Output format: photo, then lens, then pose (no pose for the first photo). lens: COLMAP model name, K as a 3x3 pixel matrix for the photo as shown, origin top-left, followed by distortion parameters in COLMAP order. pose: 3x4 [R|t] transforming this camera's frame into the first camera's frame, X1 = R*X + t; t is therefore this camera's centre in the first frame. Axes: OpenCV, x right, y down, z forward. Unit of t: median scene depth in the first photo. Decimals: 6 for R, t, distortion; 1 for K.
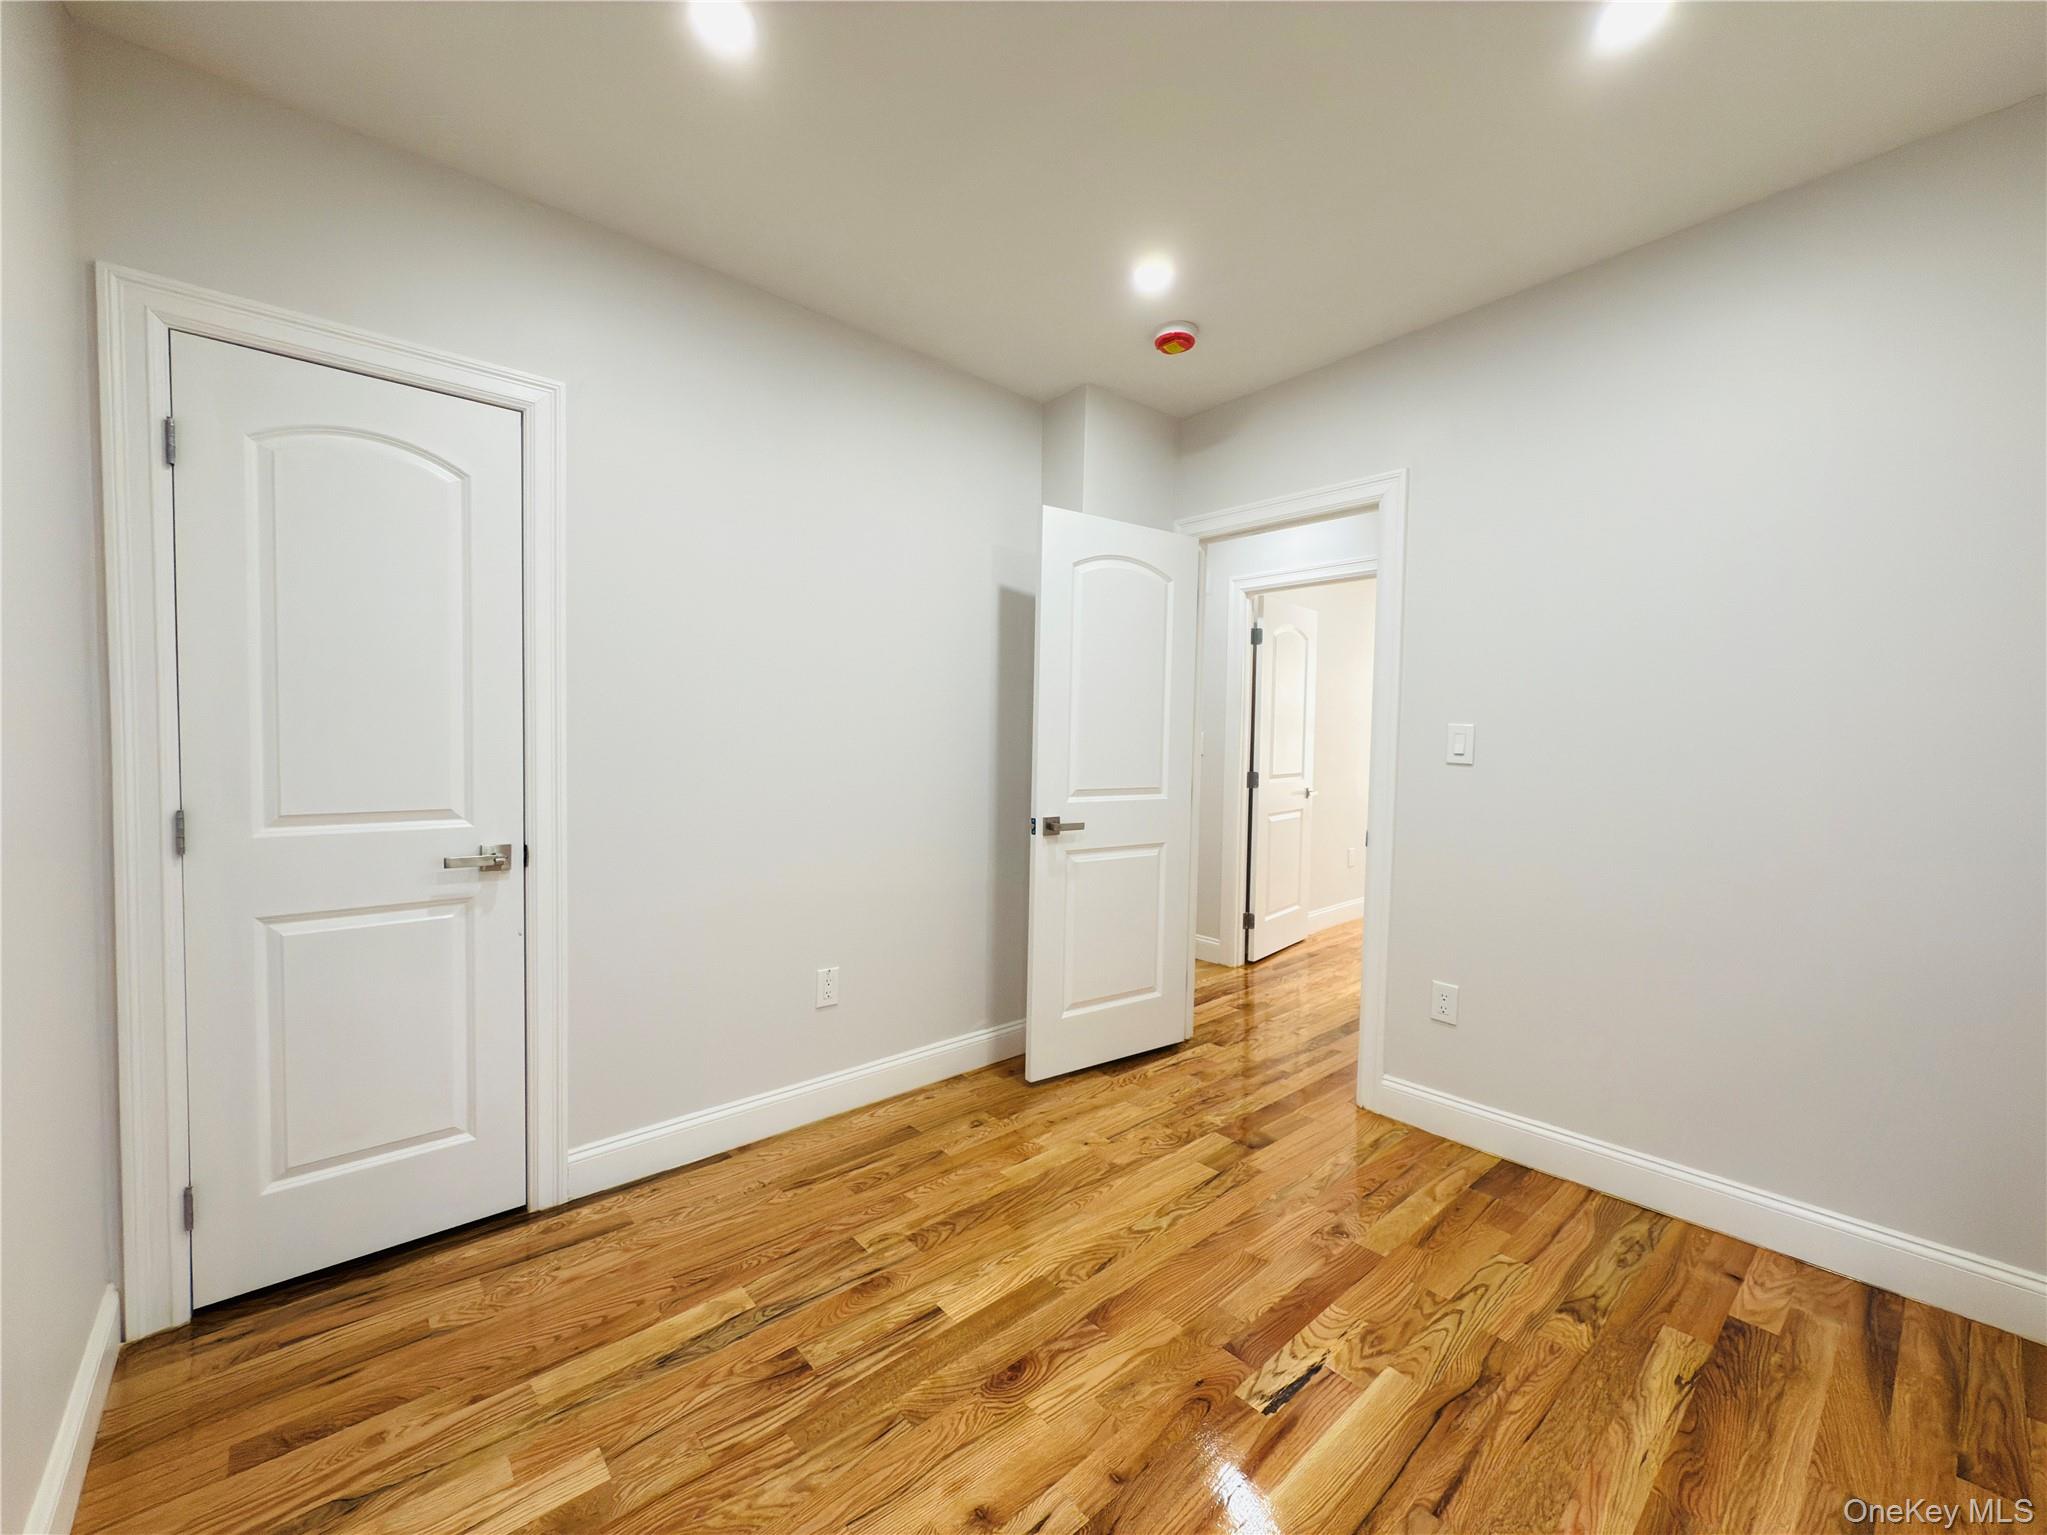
lens RADIAL K [[821.9, 0, 1029.3], [0, 821.9, 768.2], [0, 0, 1]] dist [0.000361, 0.000180]
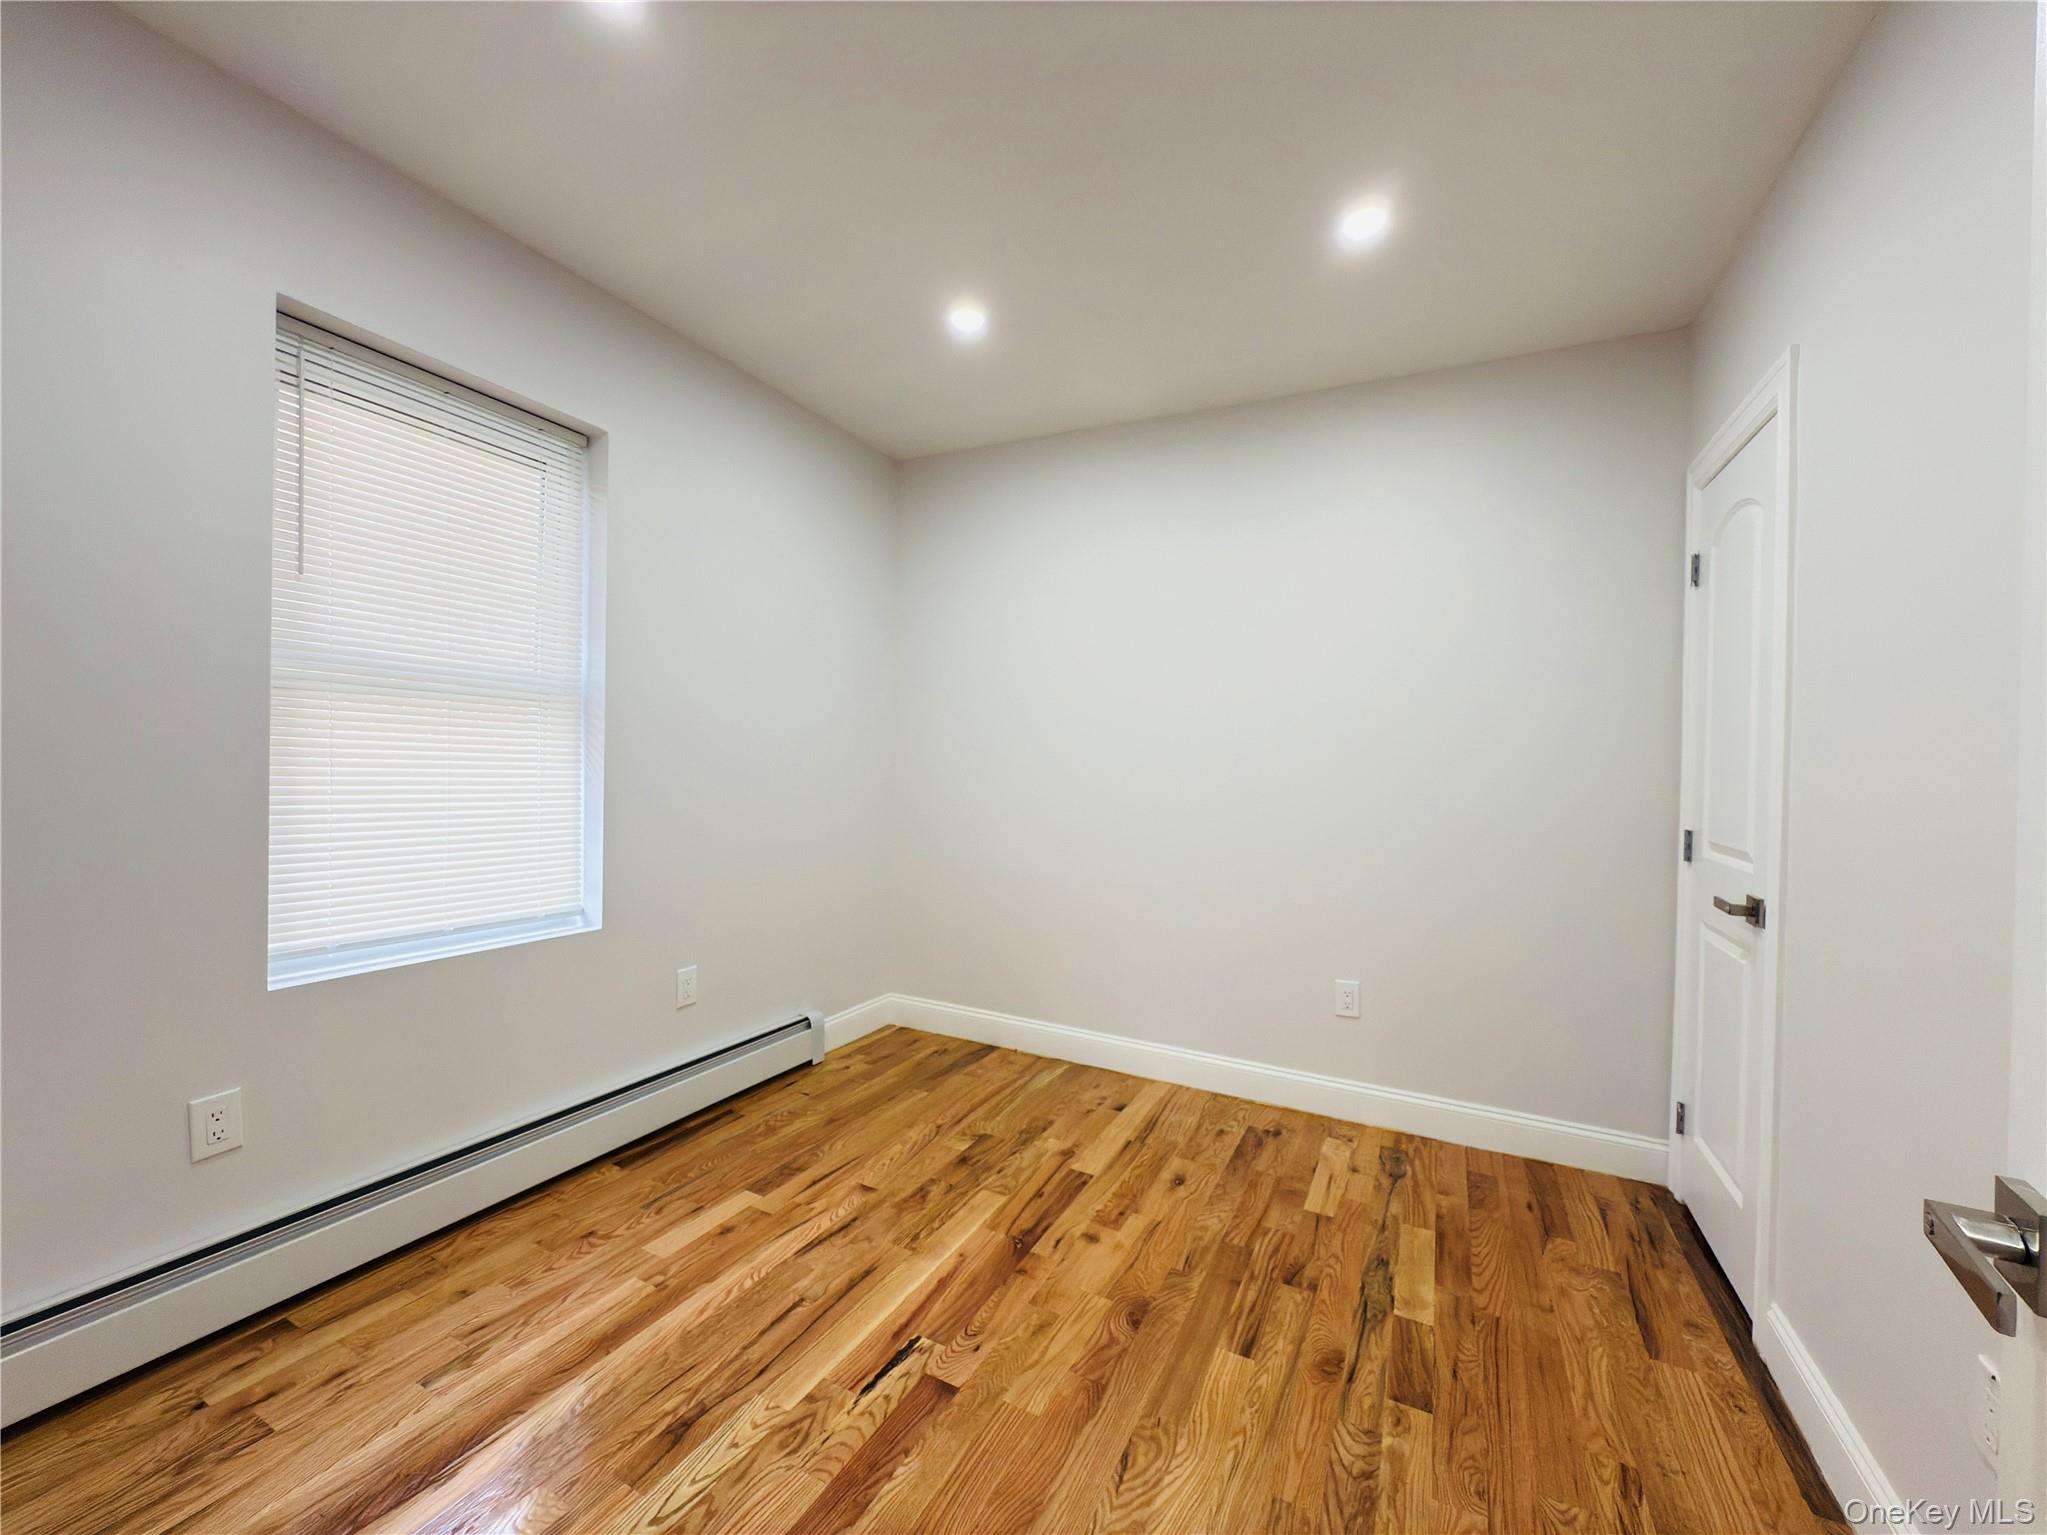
lens RADIAL K [[821.9, 0, 1029.3], [0, 821.9, 768.2], [0, 0, 1]] dist [0.000361, 0.000180]
pose [[-0.926228, -0.030349, -0.375741, 0.546100], [-0.049688, 0.997886, 0.041884, -0.058910], [0.373676, 0.057464, -0.925778, 1.890892]]
